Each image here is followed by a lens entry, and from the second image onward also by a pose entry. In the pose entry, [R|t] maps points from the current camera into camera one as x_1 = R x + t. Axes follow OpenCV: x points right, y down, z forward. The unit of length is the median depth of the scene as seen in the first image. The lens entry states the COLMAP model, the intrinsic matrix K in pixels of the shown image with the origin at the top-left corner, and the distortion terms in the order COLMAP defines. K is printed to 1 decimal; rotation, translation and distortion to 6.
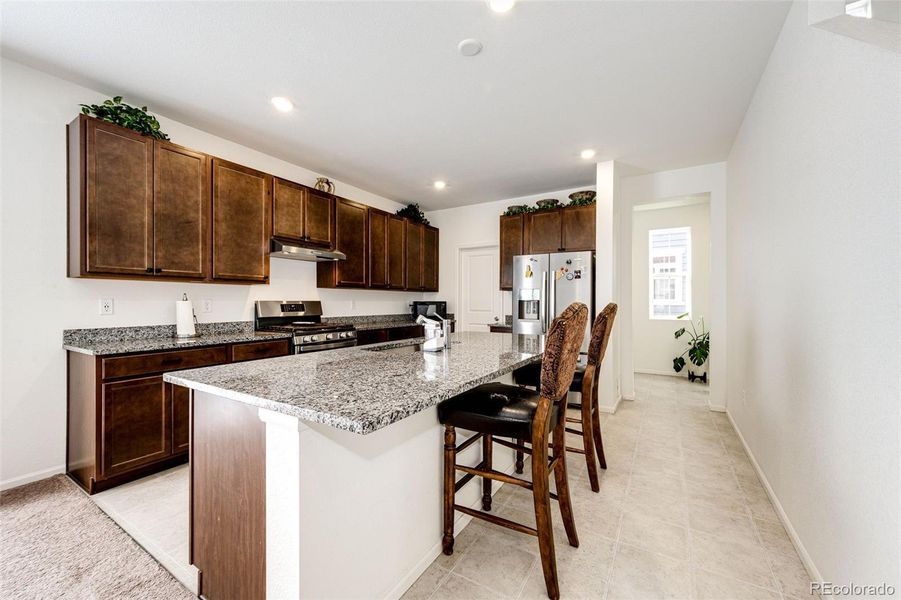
lens RADIAL K [[359.1, 0, 453.7], [0, 359.1, 301.9], [0, 0, 1]] dist [0.001006, 0.000215]
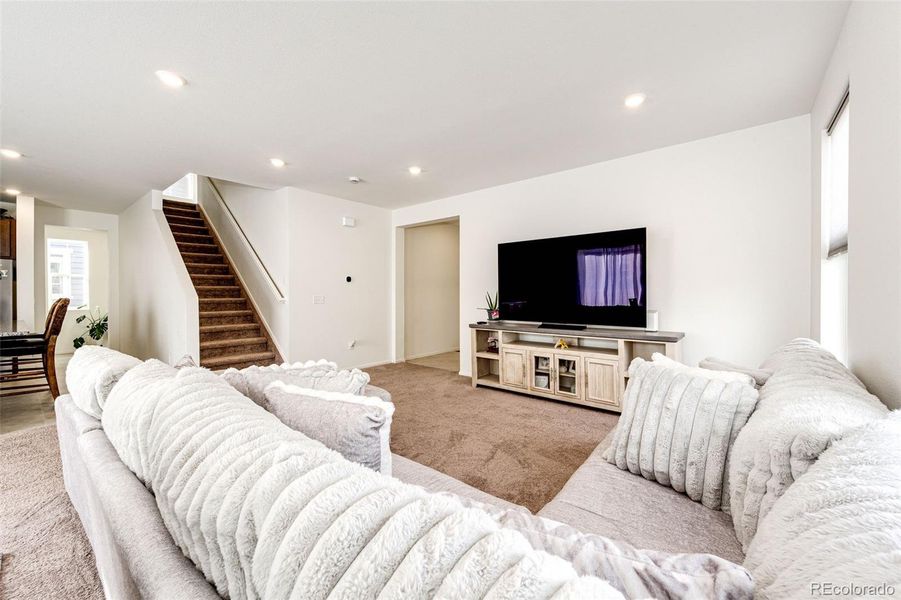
lens RADIAL K [[359.1, 0, 449.9], [0, 359.1, 298.3], [0, 0, 1]] dist [0.001006, 0.000215]
pose [[0.154637, -0.007292, 0.987944, -0.629922], [-0.005985, 0.999947, 0.008317, -0.016746], [-0.987953, -0.007199, 0.154586, -0.751605]]
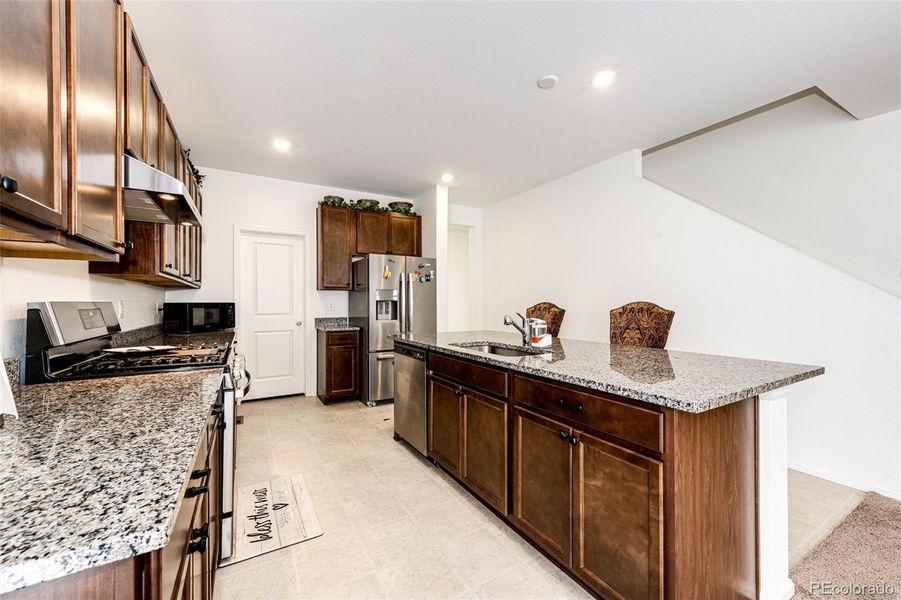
lens RADIAL K [[359.1, 0, 457.0], [0, 359.1, 300.6], [0, 0, 1]] dist [0.001006, 0.000215]
pose [[0.473009, -0.000288, 0.881058, -0.495036], [0.005498, 0.999981, -0.002625, -0.001428], [-0.881040, 0.006086, 0.473002, 0.312746]]
